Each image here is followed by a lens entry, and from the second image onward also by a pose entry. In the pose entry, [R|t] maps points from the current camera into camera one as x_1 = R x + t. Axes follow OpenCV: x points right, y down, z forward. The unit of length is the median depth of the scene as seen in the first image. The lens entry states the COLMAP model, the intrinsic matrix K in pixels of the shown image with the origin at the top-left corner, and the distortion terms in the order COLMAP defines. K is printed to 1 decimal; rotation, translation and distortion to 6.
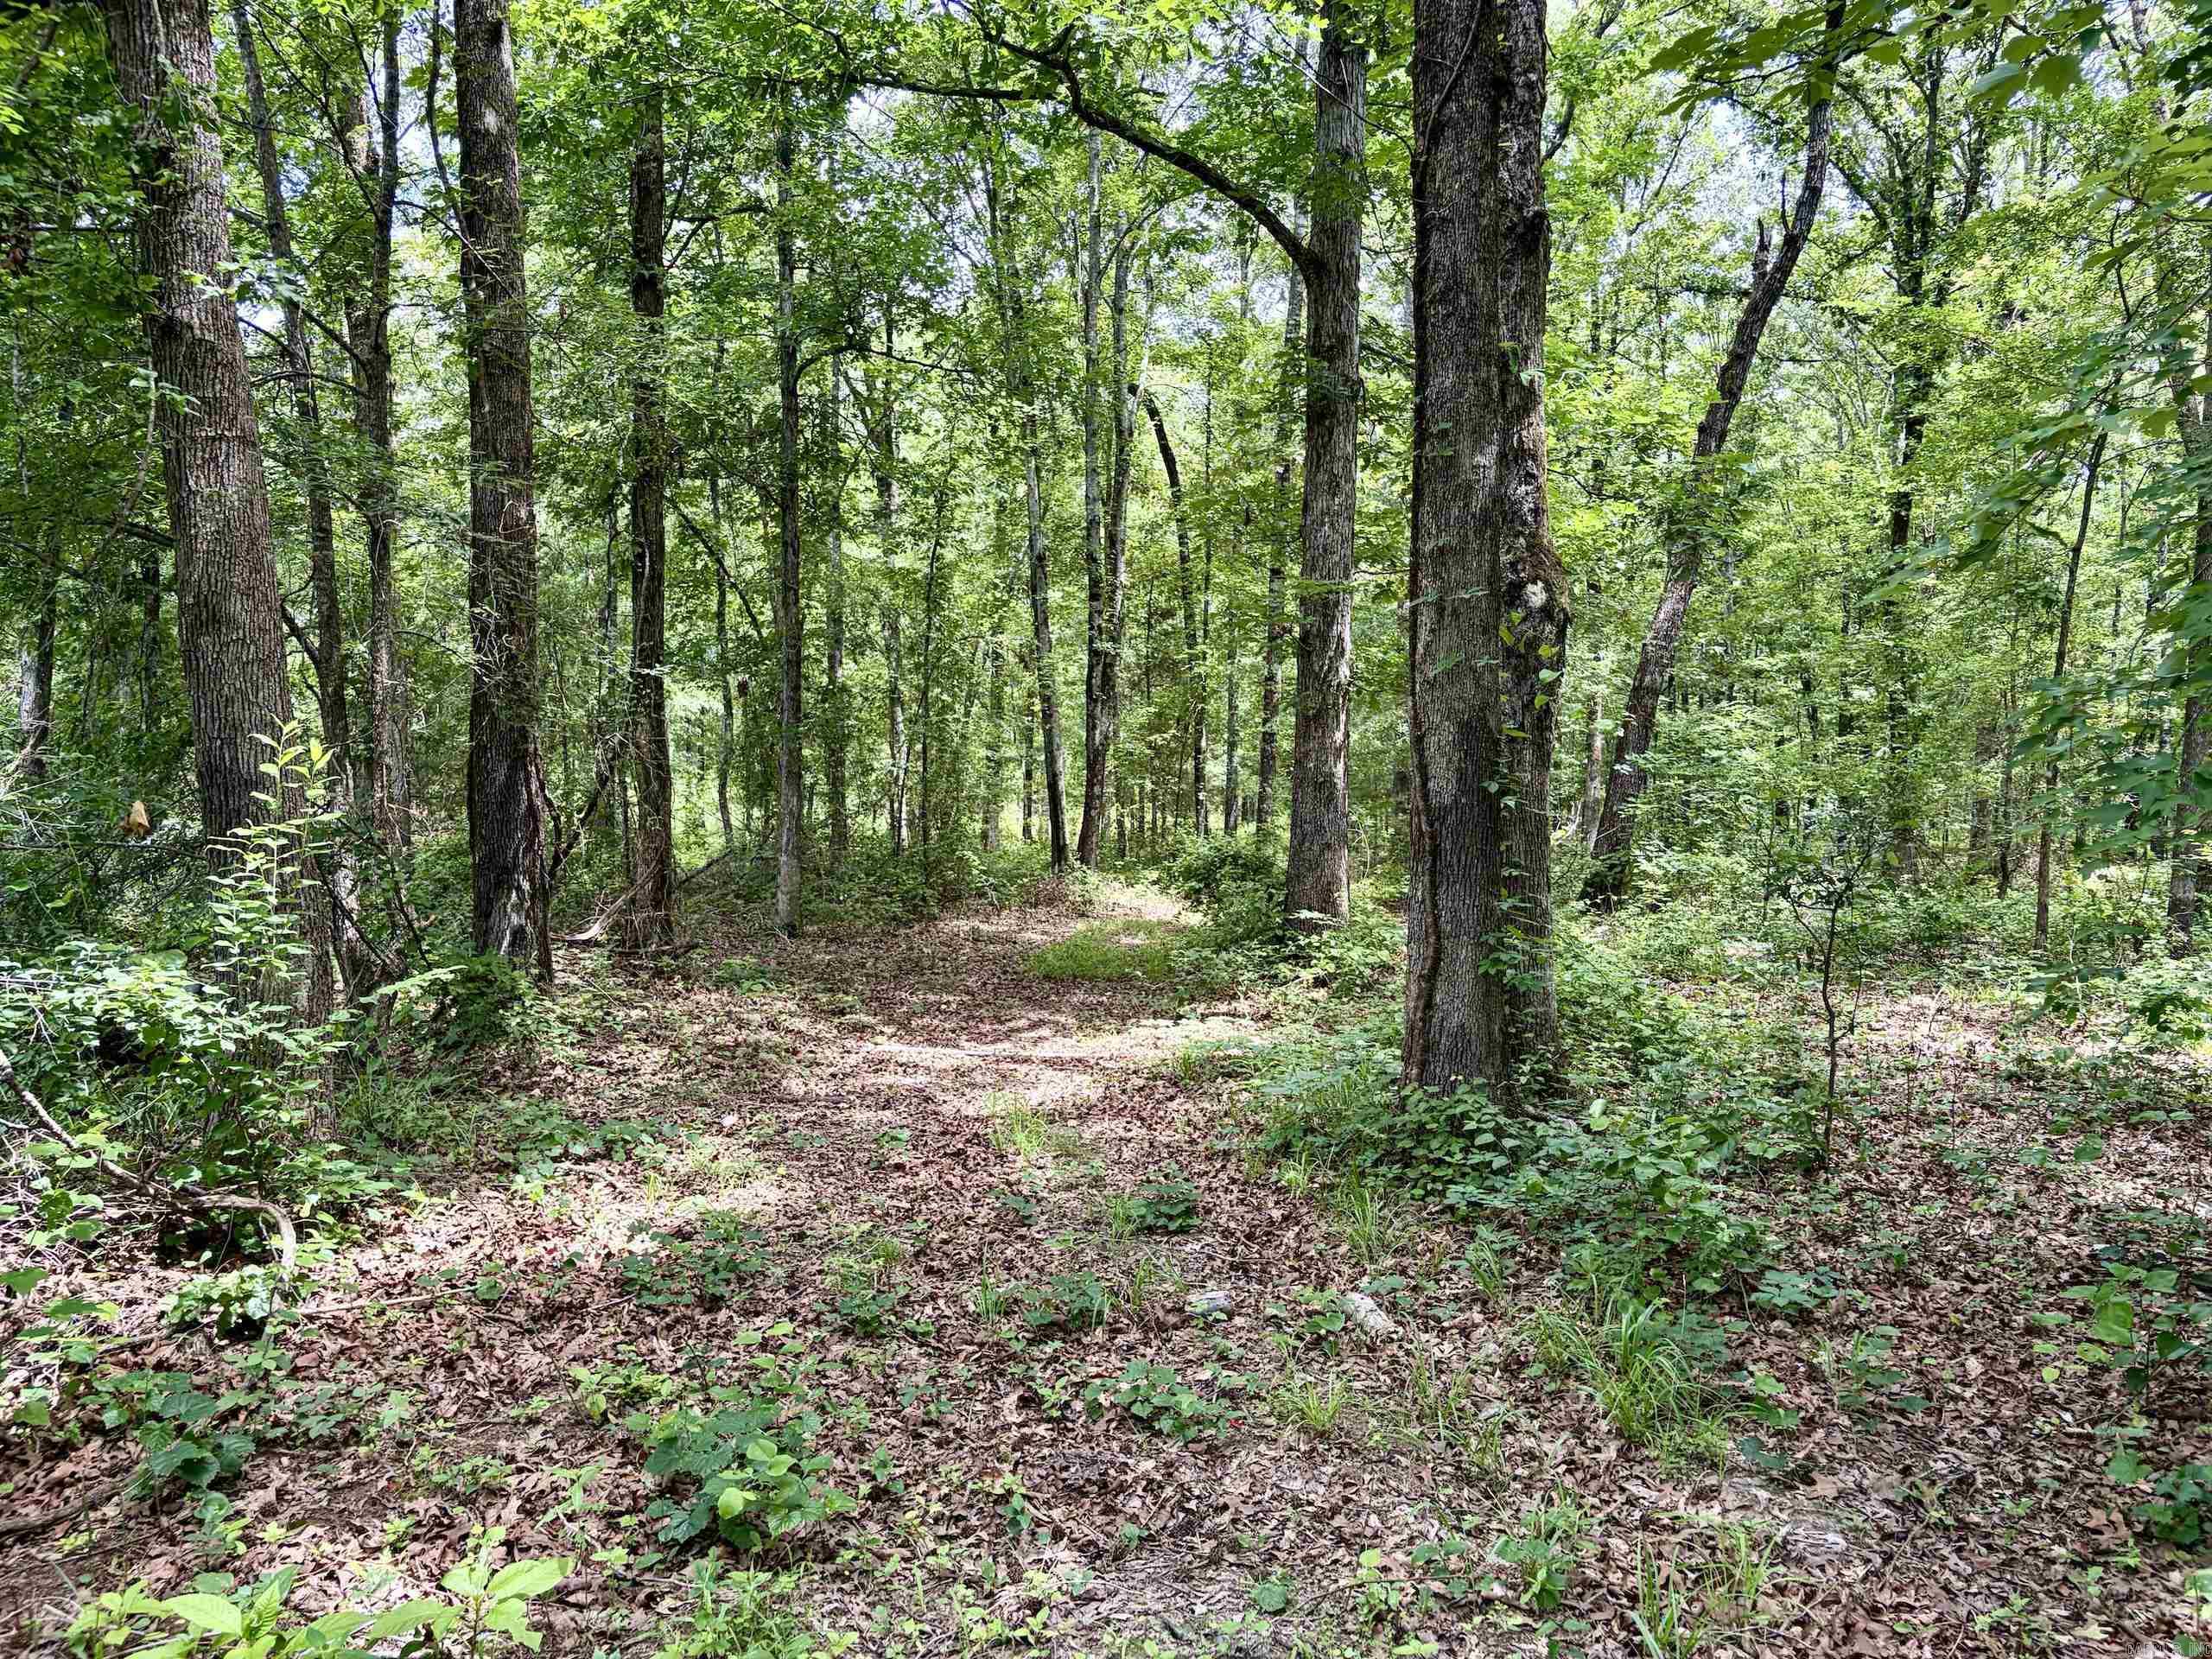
lens RADIAL K [[1654.7, 0, 1102.8], [0, 1654.7, 823.1], [0, 0, 1]] dist [0.032180, -0.031533]
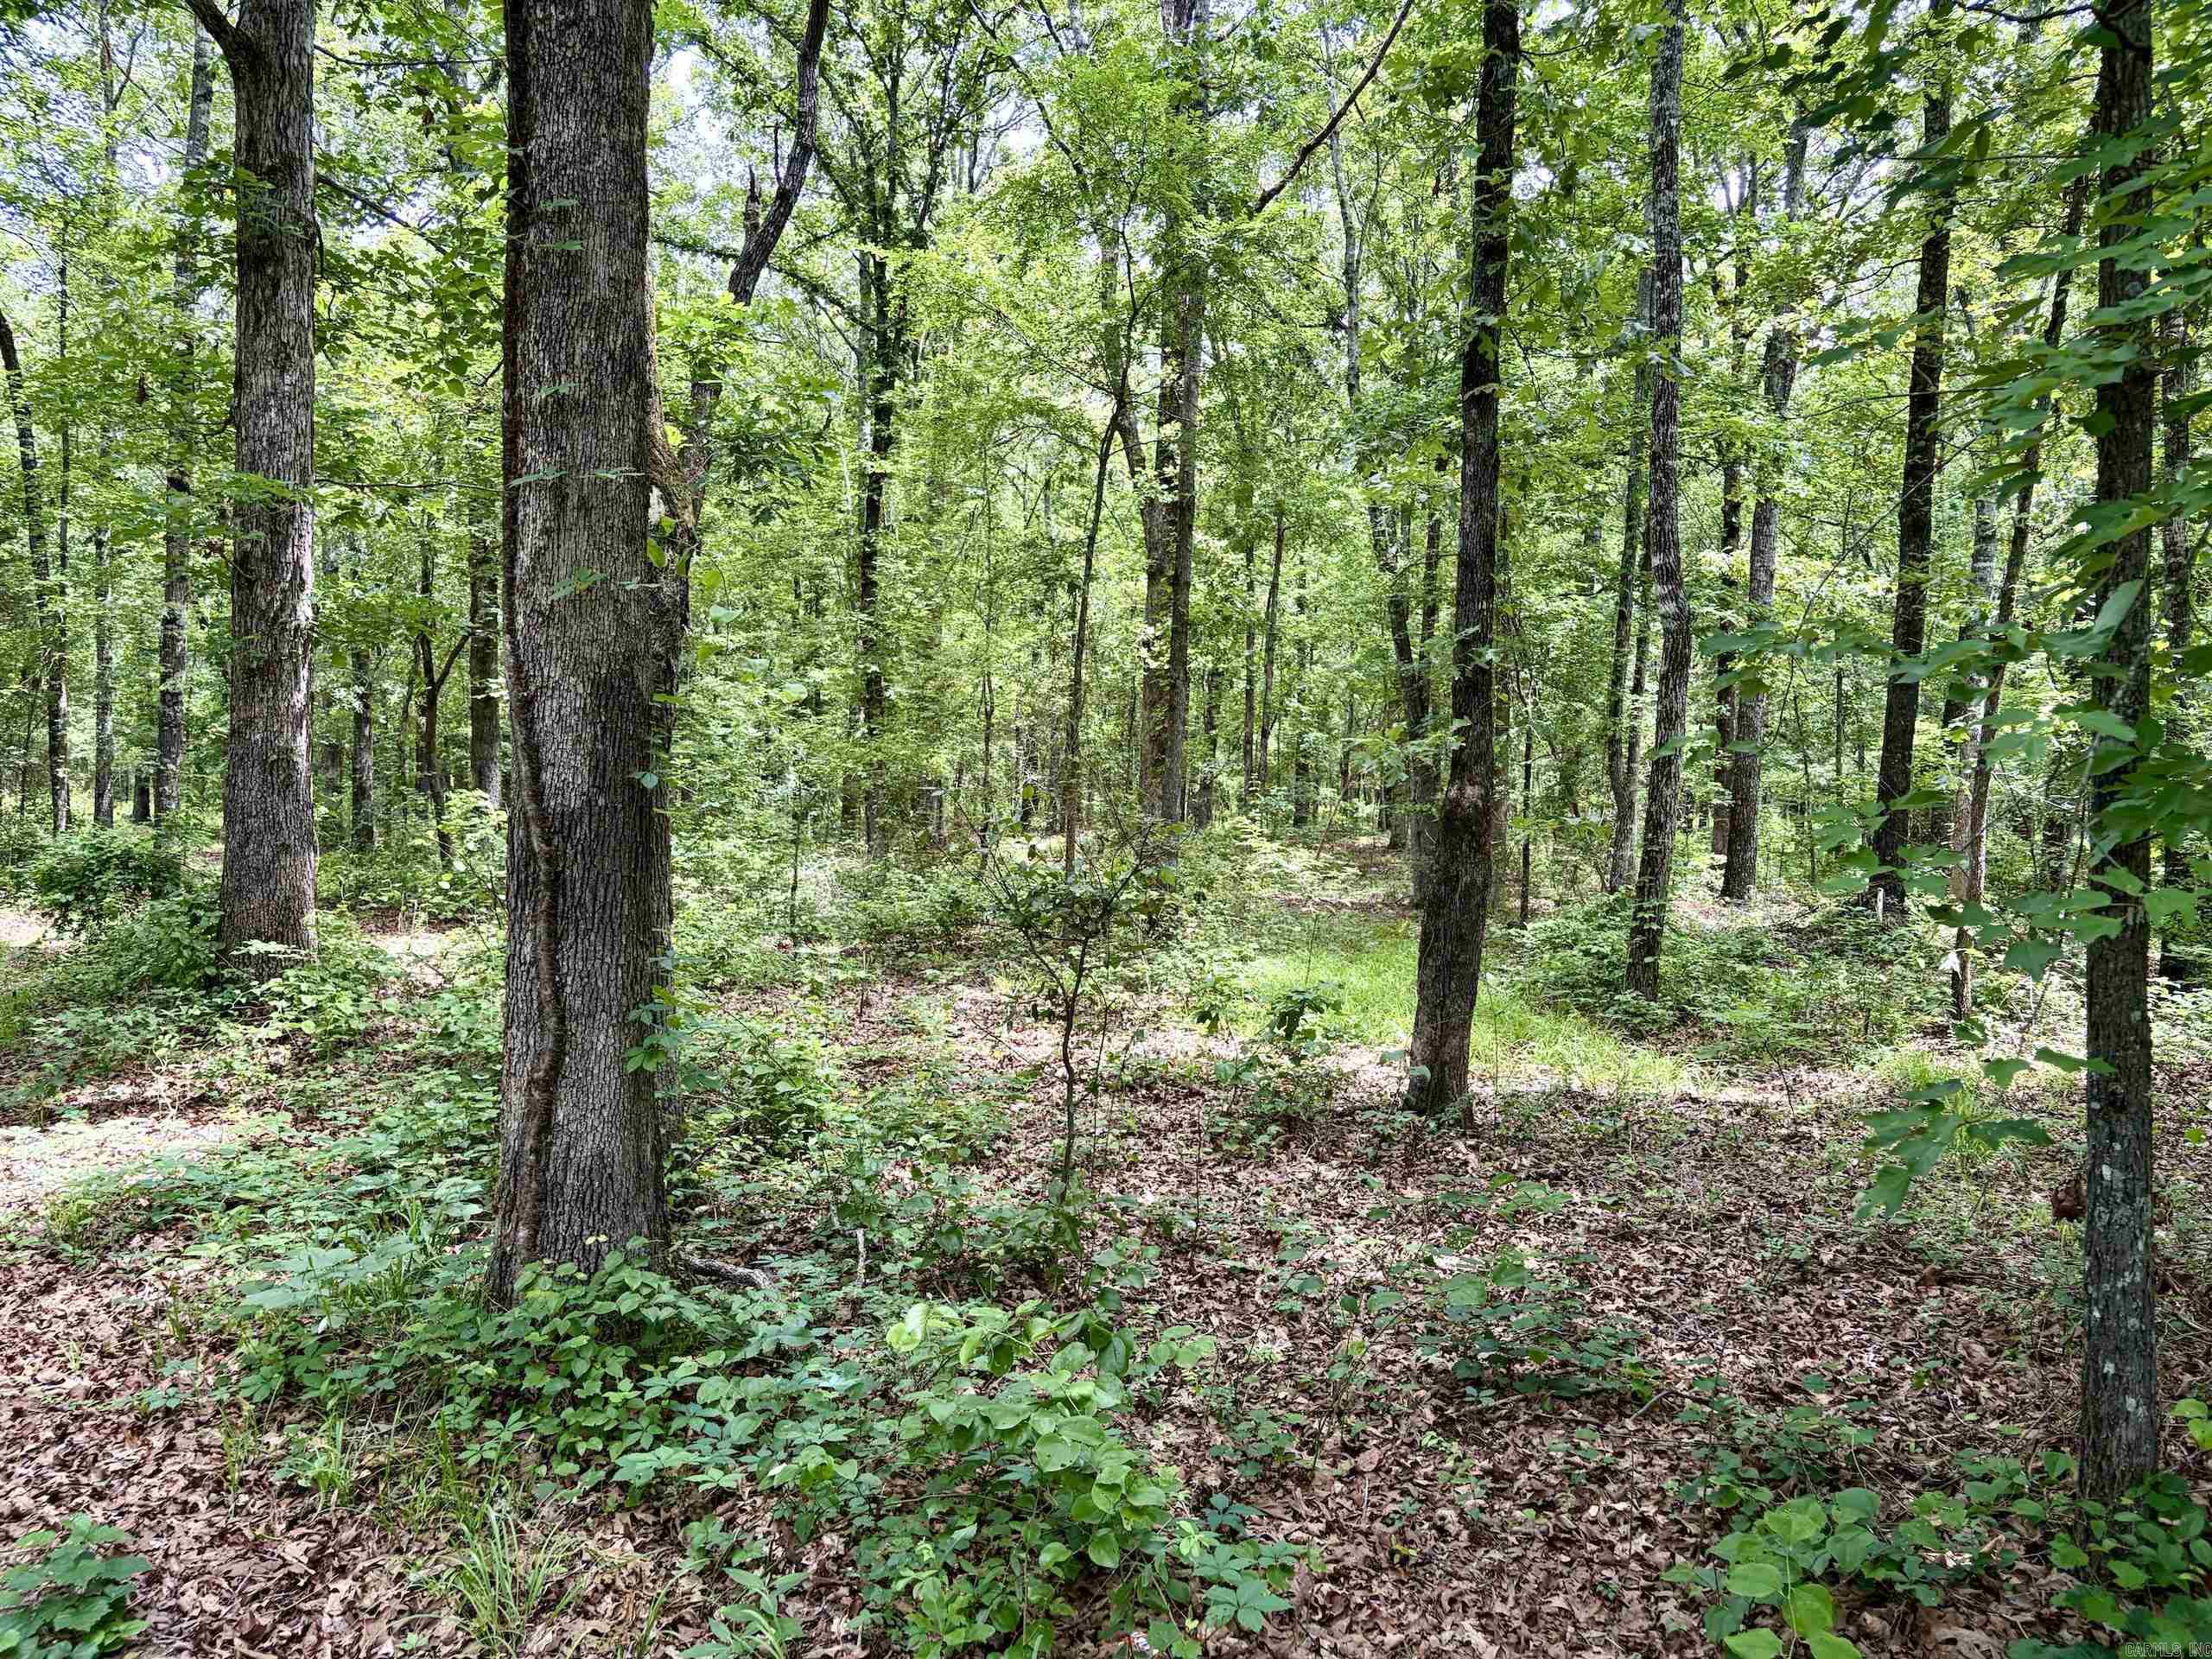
lens RADIAL K [[1654.7, 0, 1102.8], [0, 1654.7, 823.1], [0, 0, 1]] dist [0.032180, -0.031533]
pose [[0.812141, -0.013591, 0.583302, 0.000601], [0.004561, 0.999846, 0.016946, -0.005424], [-0.583443, -0.011102, 0.812078, 0.127834]]
